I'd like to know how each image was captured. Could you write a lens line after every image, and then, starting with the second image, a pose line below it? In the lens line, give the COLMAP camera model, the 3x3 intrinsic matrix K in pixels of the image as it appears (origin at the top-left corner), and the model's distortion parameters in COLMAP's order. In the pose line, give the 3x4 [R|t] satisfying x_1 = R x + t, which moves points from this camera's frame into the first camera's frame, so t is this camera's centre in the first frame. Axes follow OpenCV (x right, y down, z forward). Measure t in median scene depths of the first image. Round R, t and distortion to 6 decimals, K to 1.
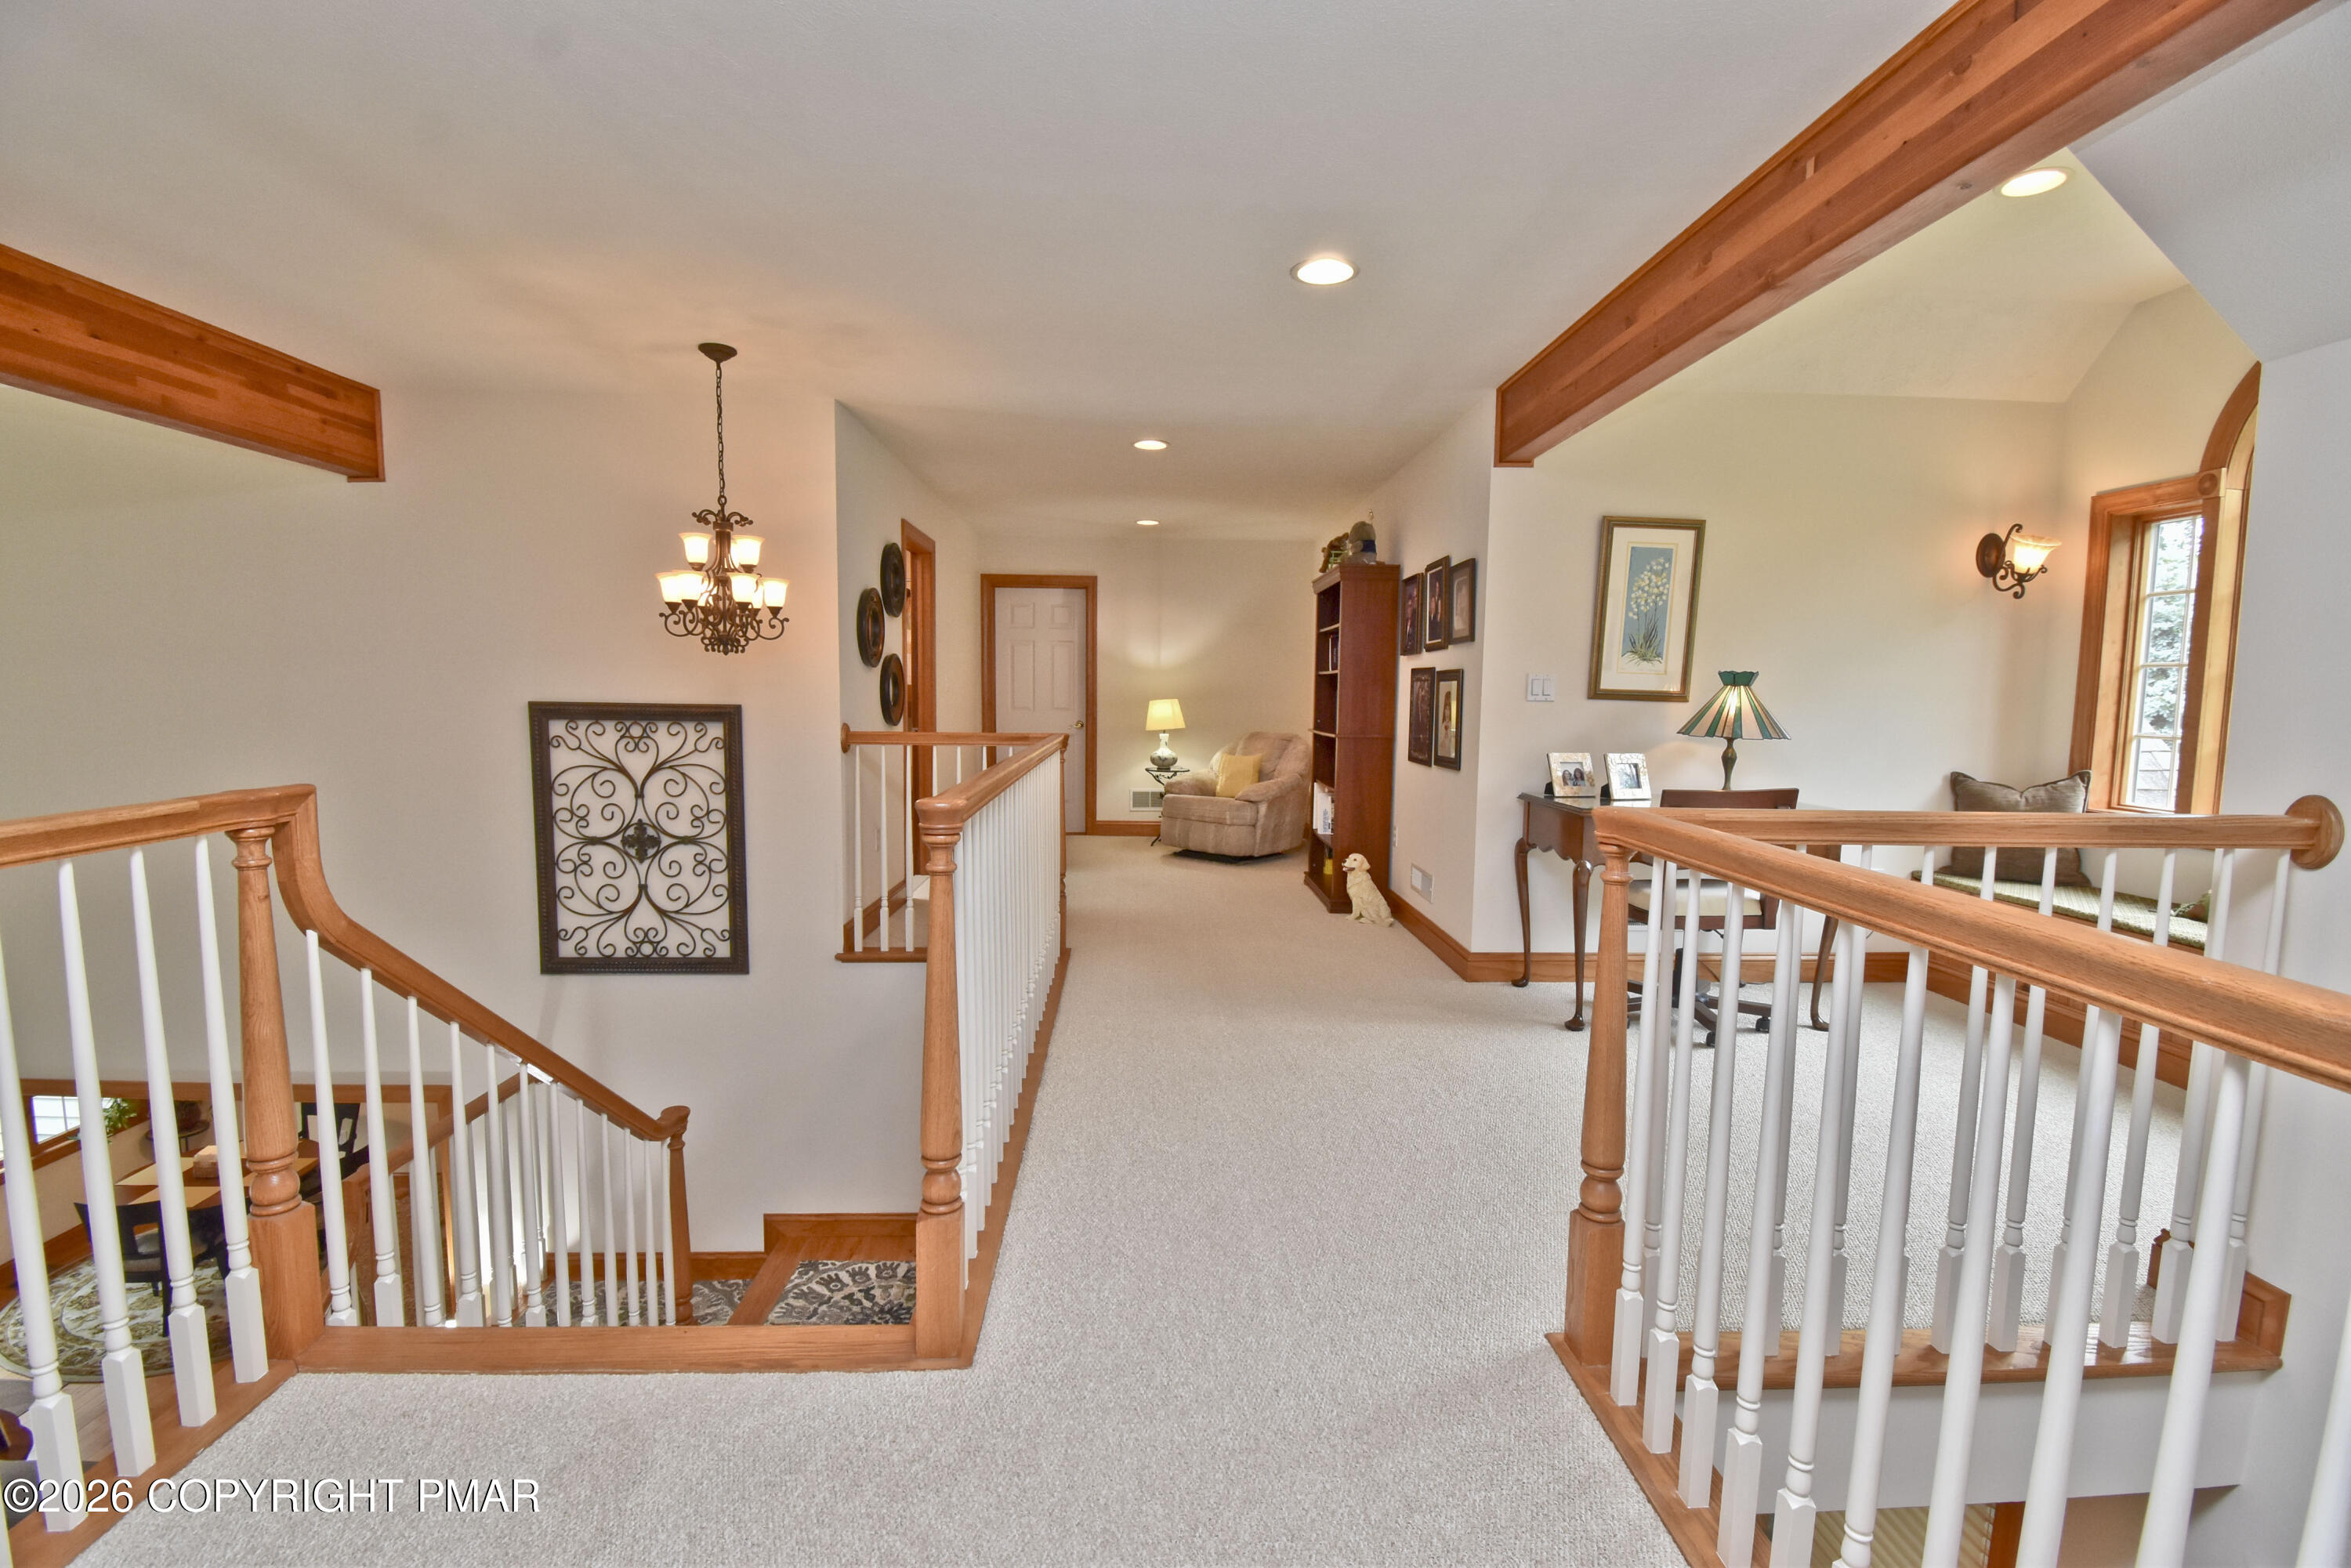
lens RADIAL K [[1042.9, 0, 1177.5], [0, 1042.9, 797.5], [0, 0, 1]] dist [0.019047, -0.024617]
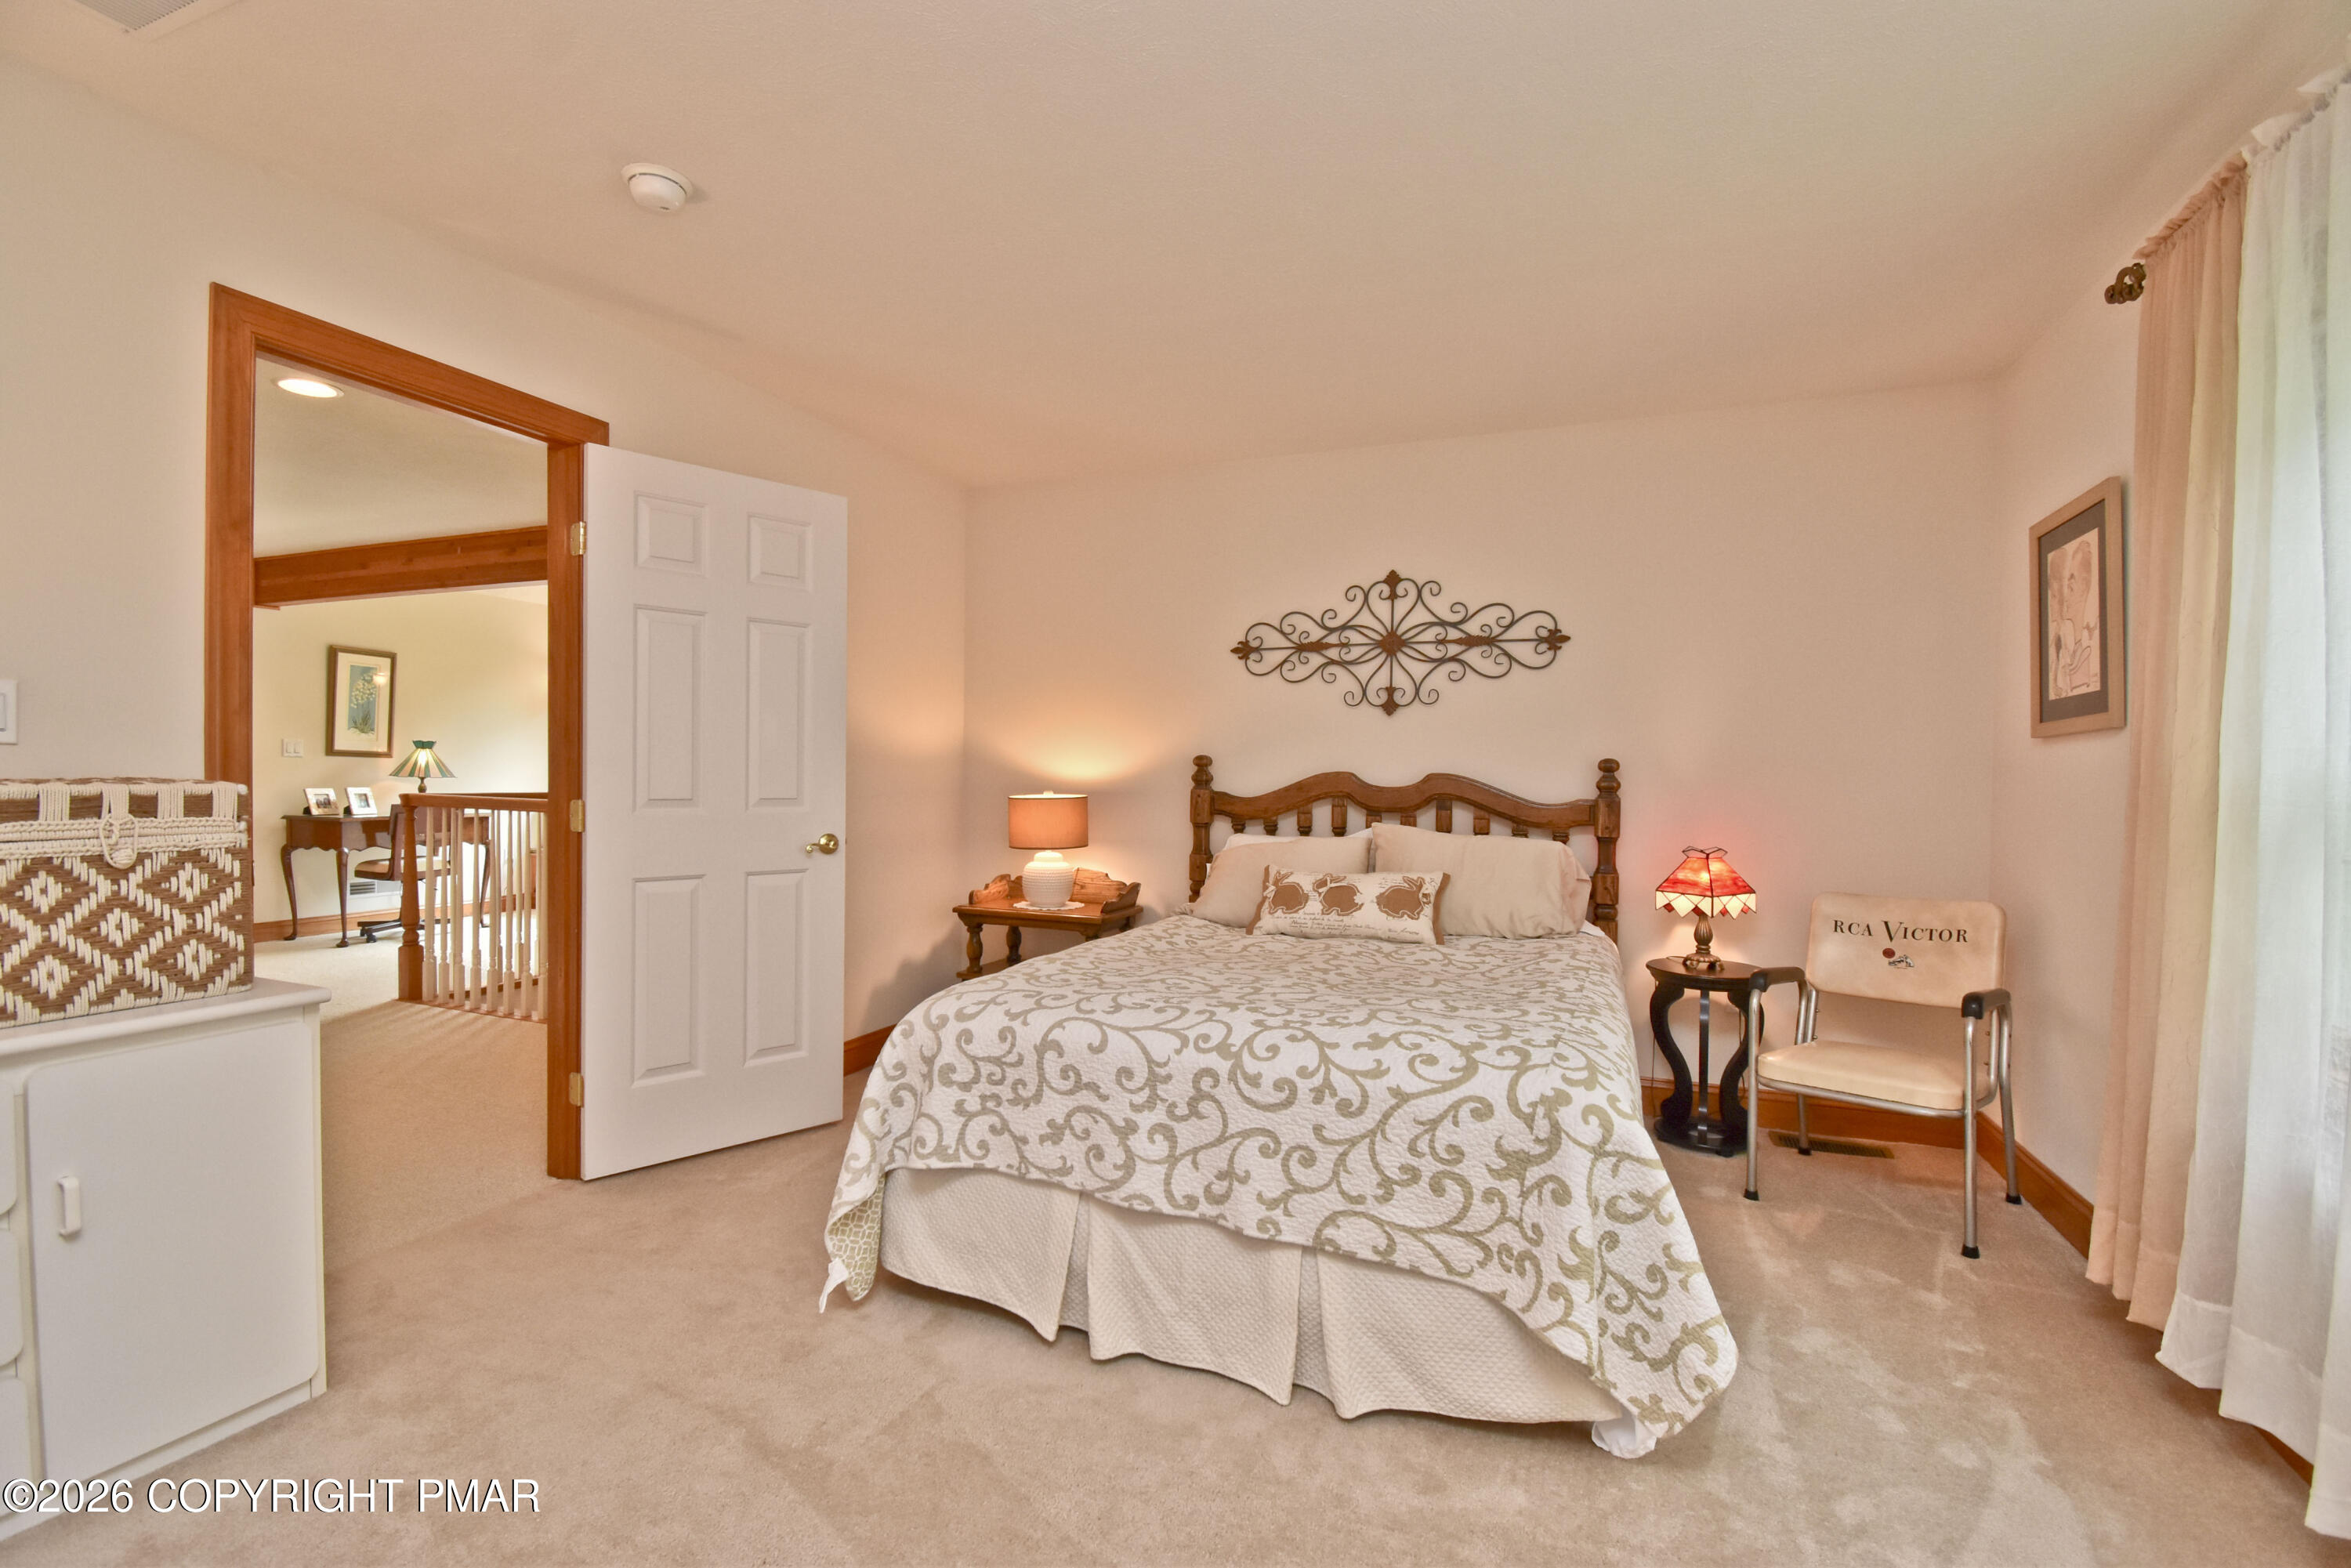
lens RADIAL K [[1042.9, 0, 1177.5], [0, 1042.9, 797.5], [0, 0, 1]] dist [0.019047, -0.024617]
pose [[0.402541, -0.029760, 0.914918, -0.513318], [0.079837, 0.996804, -0.002703, 0.073847], [-0.911914, 0.074132, 0.403631, -0.780585]]
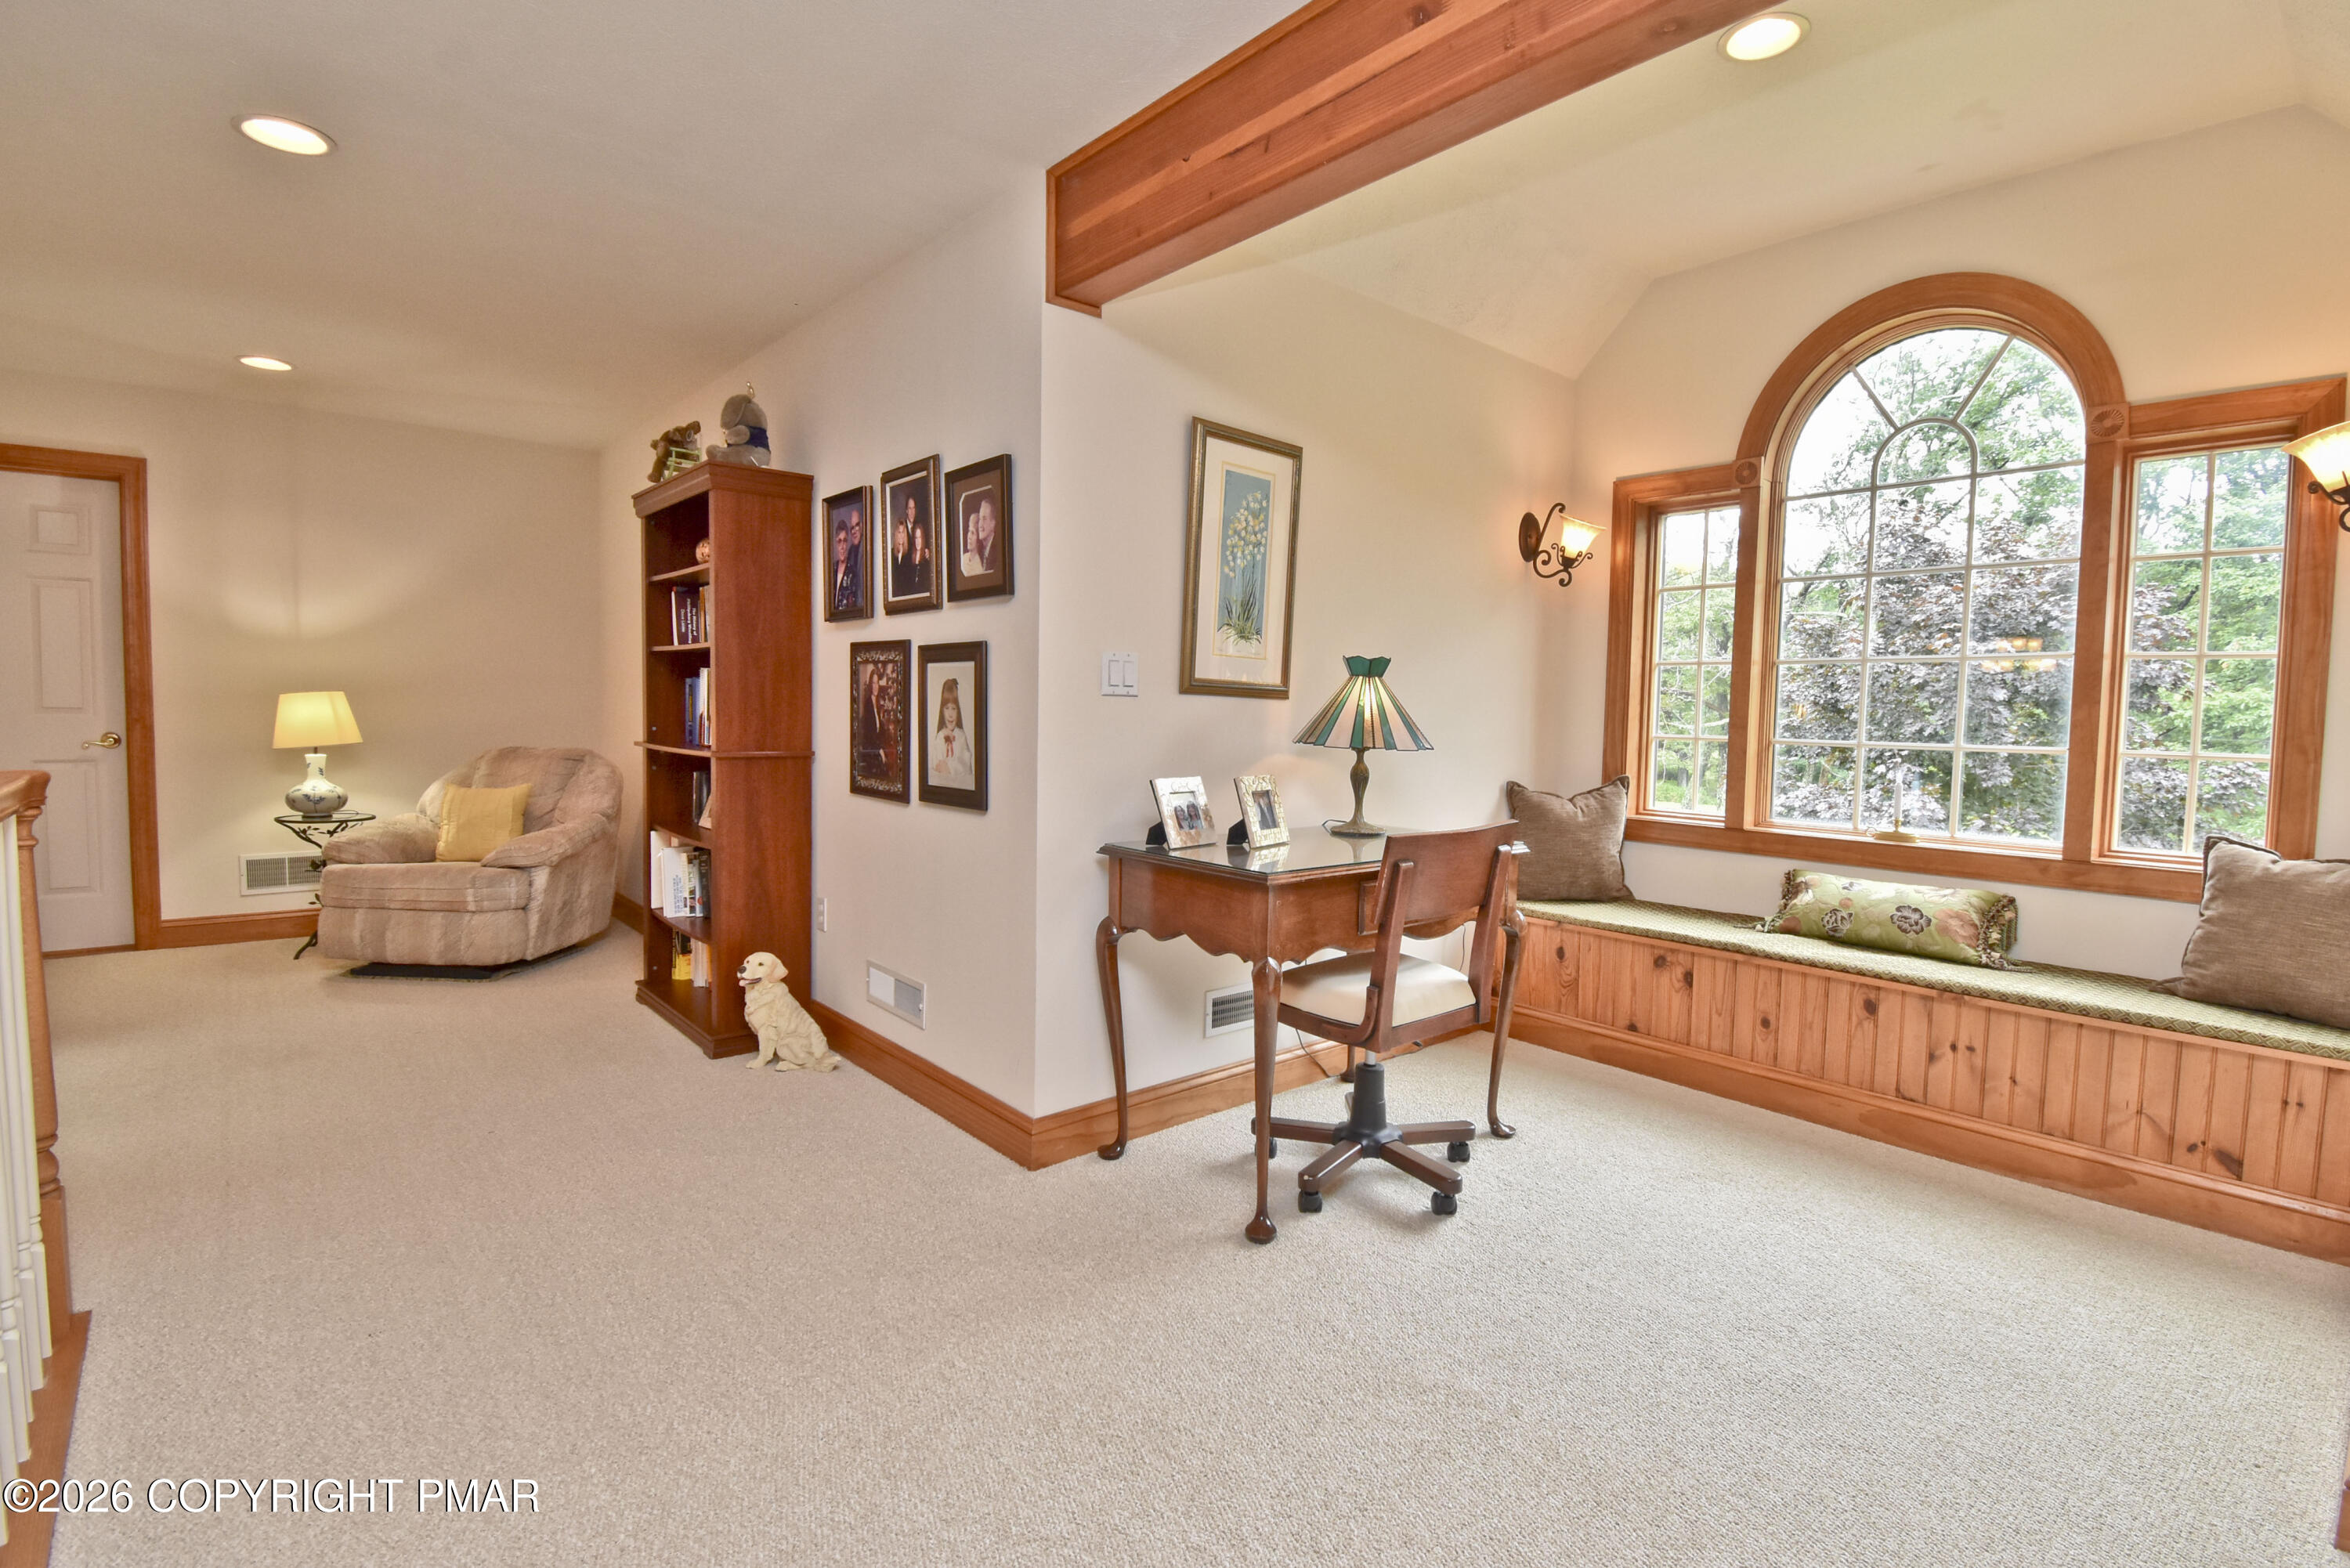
lens RADIAL K [[1093.7, 0, 1207.0], [0, 1093.7, 773.1], [0, 0, 1]] dist [0.018725, -0.021741]
pose [[0.772146, -0.034282, 0.634519, -0.029049], [0.052954, 0.998542, -0.010490, -0.033065], [-0.633234, 0.041700, 0.772836, 0.422865]]
